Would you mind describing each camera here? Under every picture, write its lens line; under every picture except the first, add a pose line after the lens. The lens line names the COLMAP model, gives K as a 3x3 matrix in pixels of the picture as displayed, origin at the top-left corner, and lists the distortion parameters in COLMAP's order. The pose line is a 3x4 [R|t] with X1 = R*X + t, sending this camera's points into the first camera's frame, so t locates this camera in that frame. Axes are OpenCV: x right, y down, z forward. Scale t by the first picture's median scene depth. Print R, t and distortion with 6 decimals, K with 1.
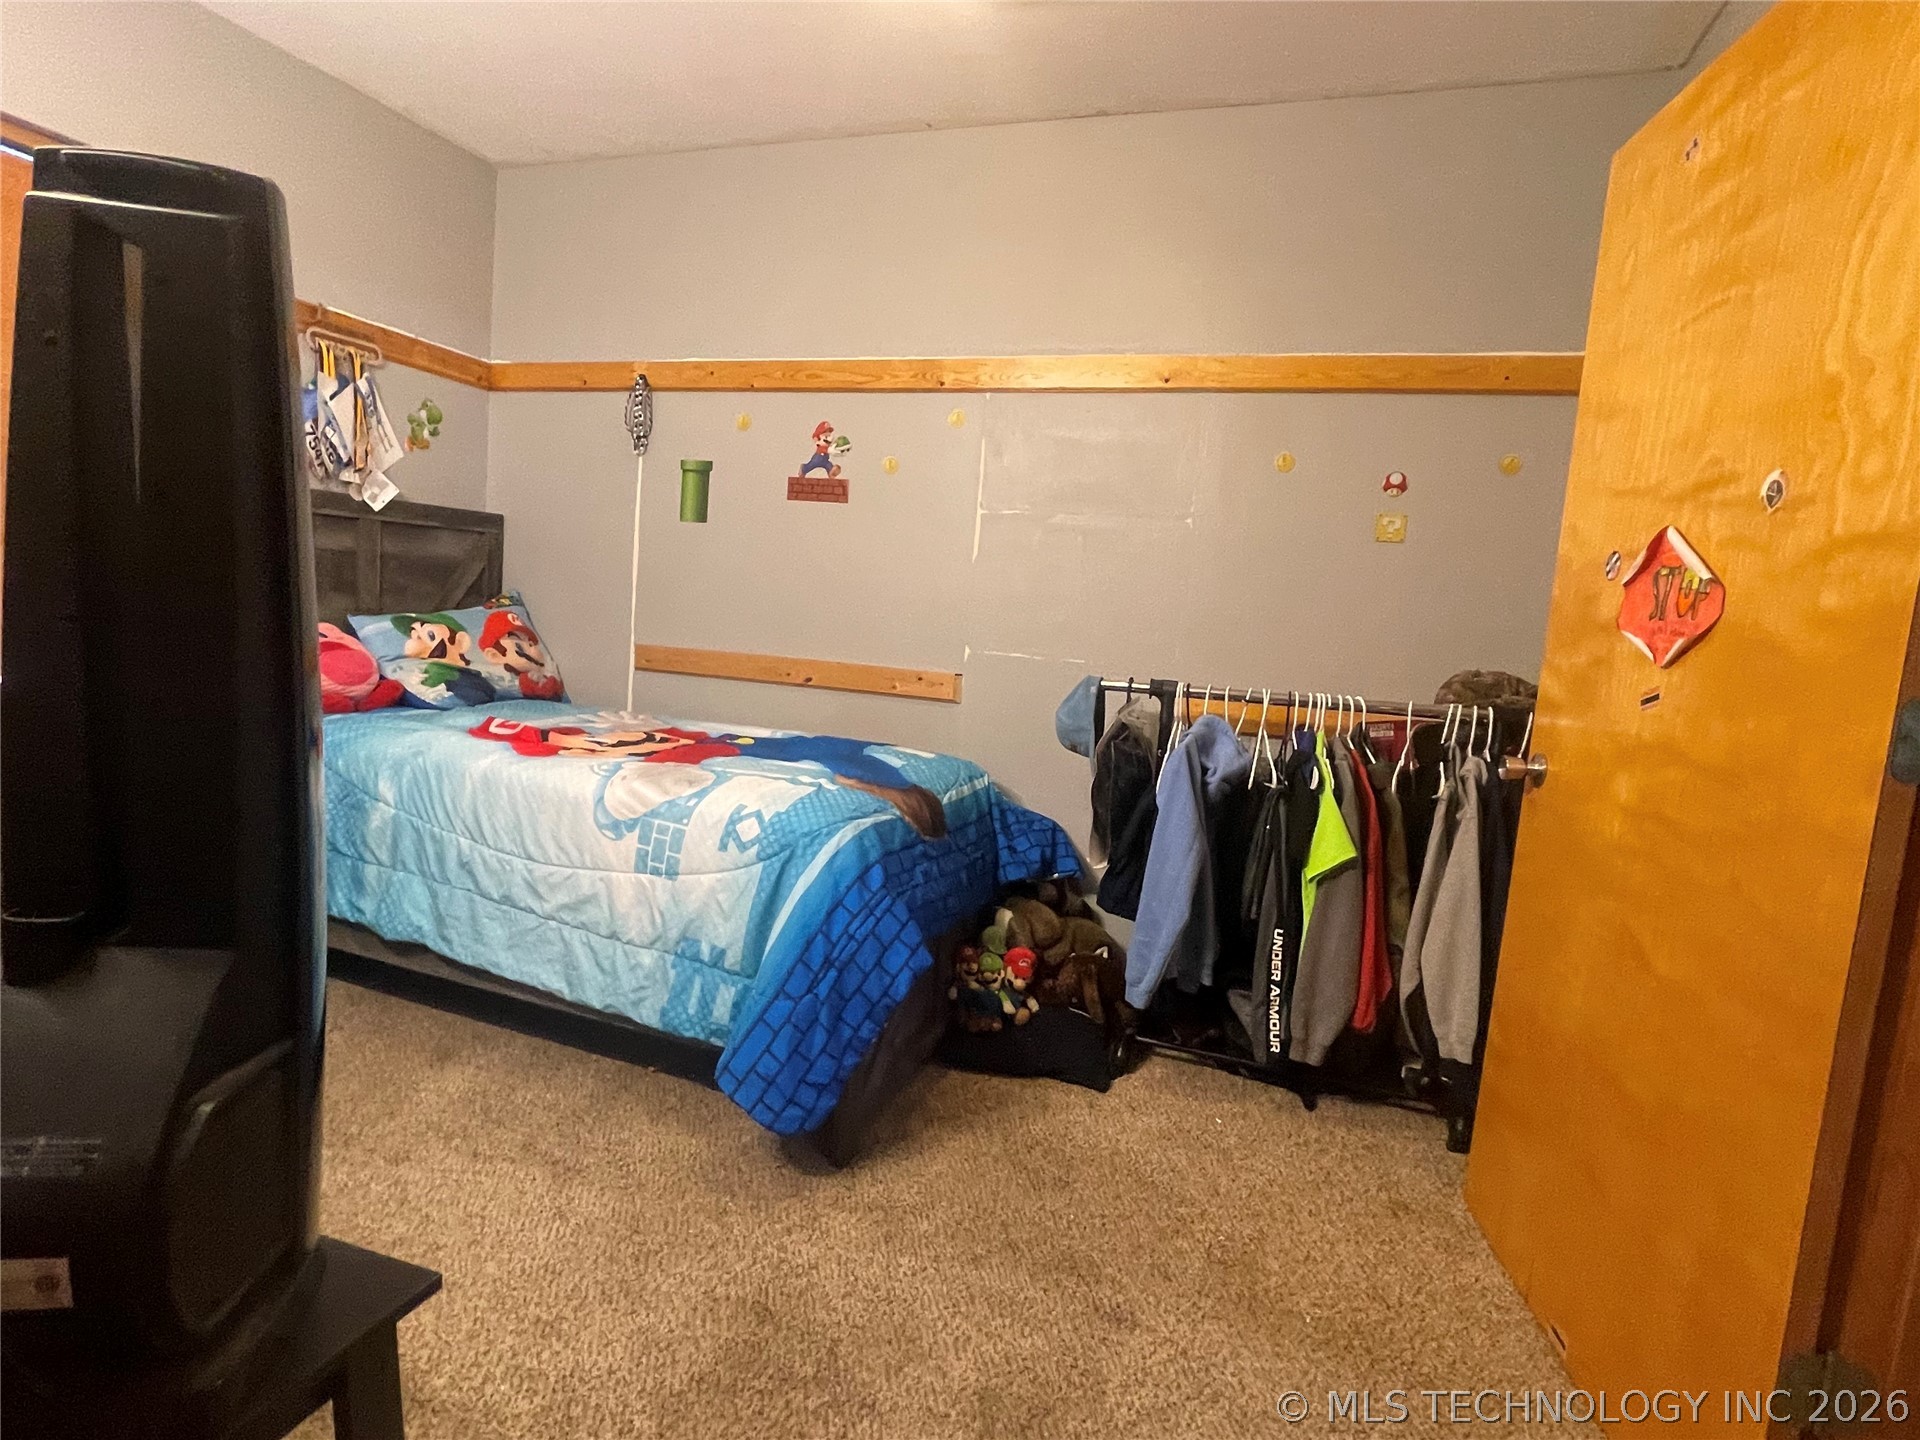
lens RADIAL K [[1032.0, 0, 960.0], [0, 1032.0, 720.0], [0, 0, 1]] dist [0.002176, -0.000589]
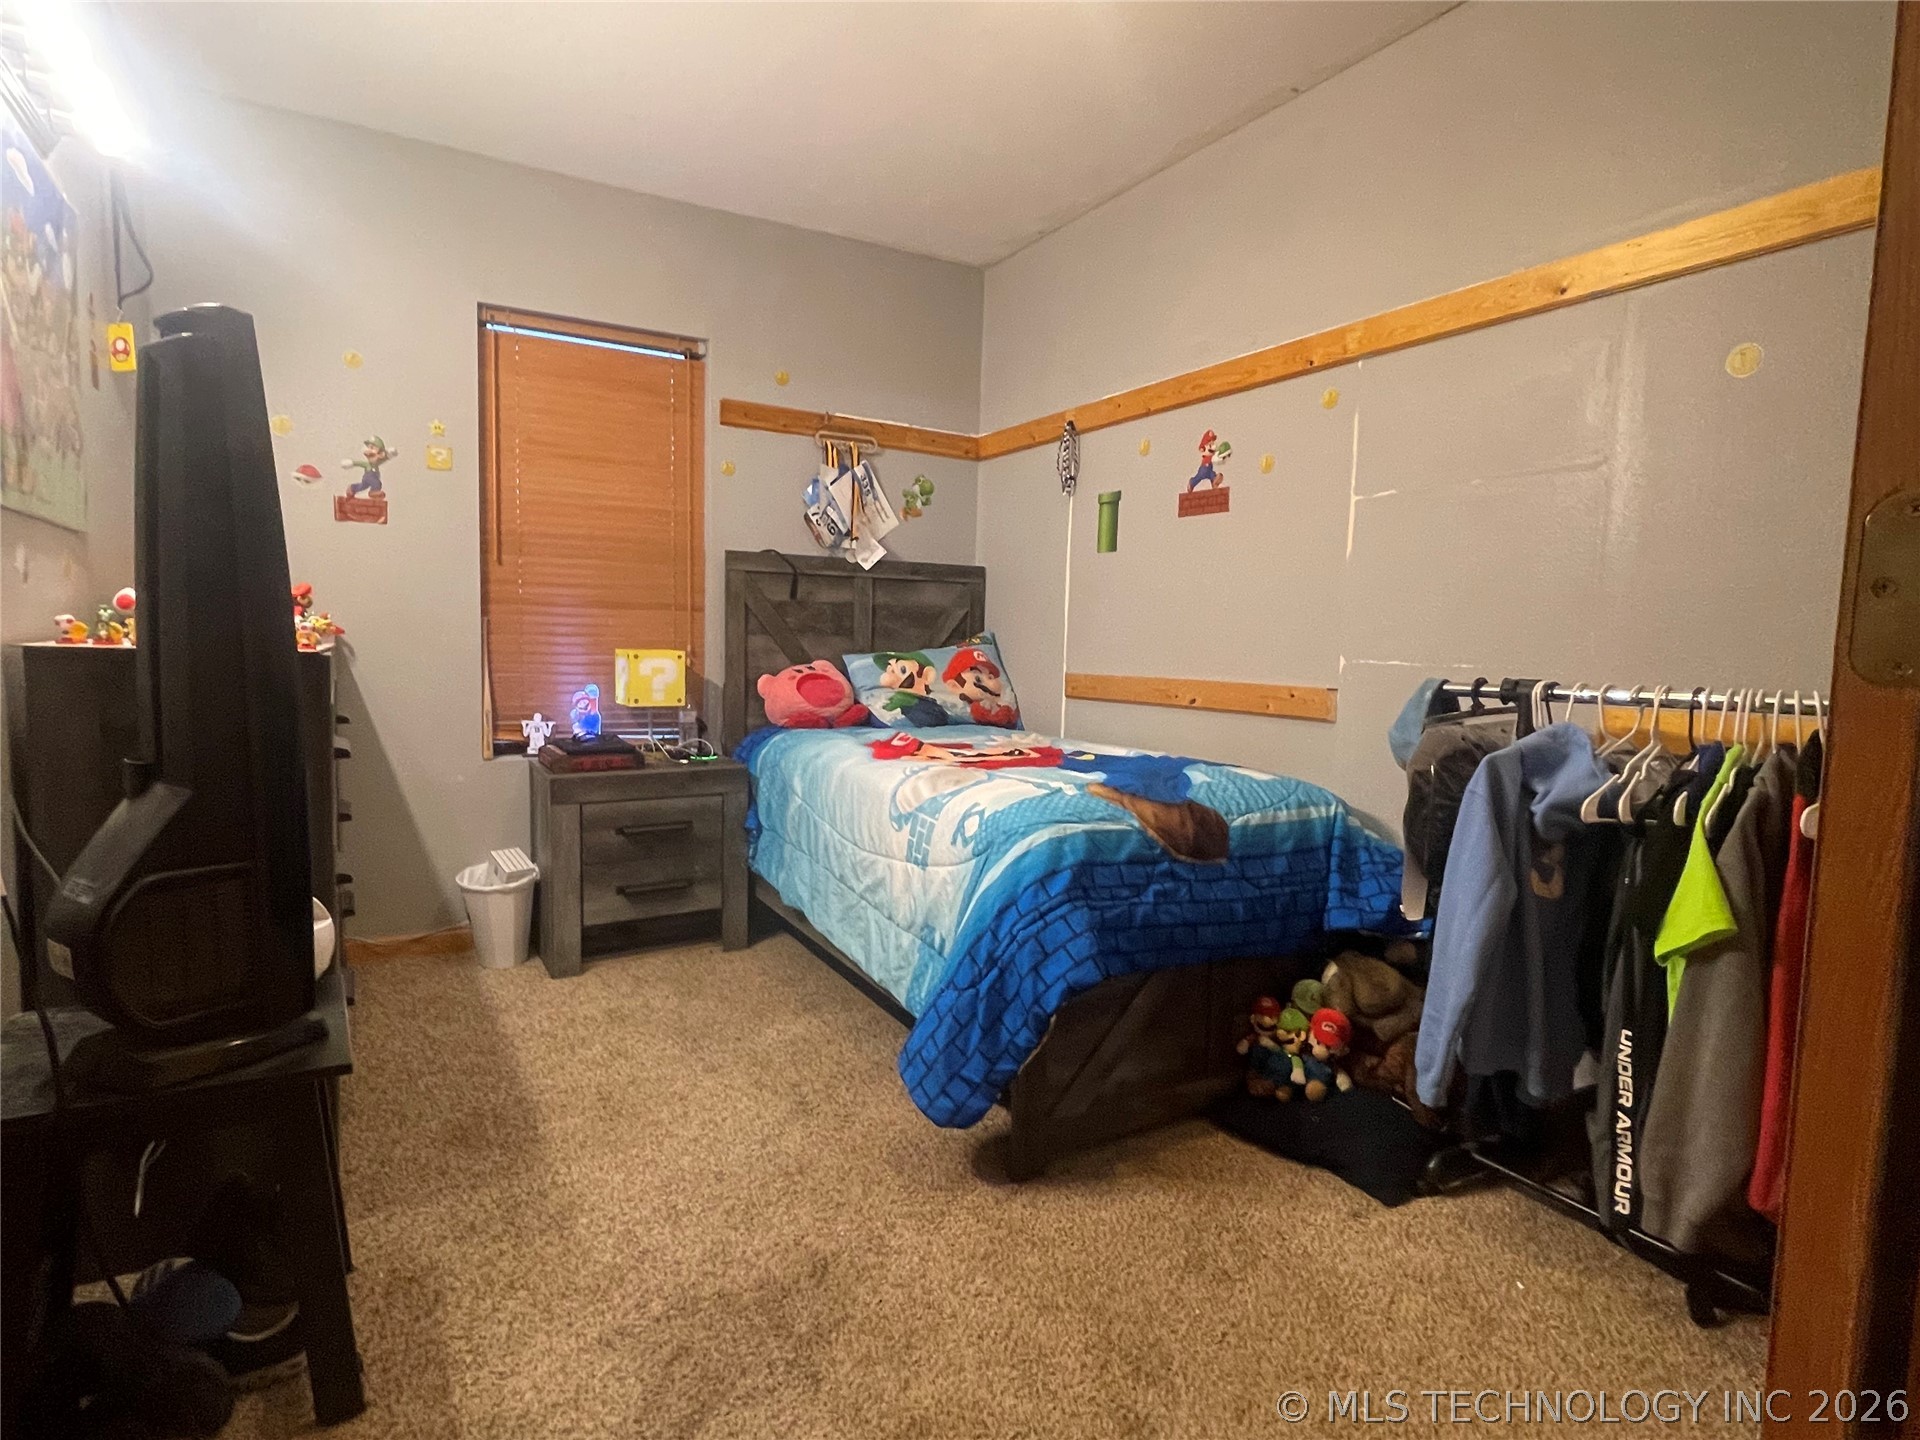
lens RADIAL K [[1027.5, 0, 957.5], [0, 1027.5, 728.1], [0, 0, 1]] dist [0.035542, -0.055885]
pose [[0.764555, -0.000543, -0.644558, 0.360357], [-0.039046, 0.998124, -0.047155, 0.046795], [0.643375, 0.061220, 0.763100, 0.163810]]
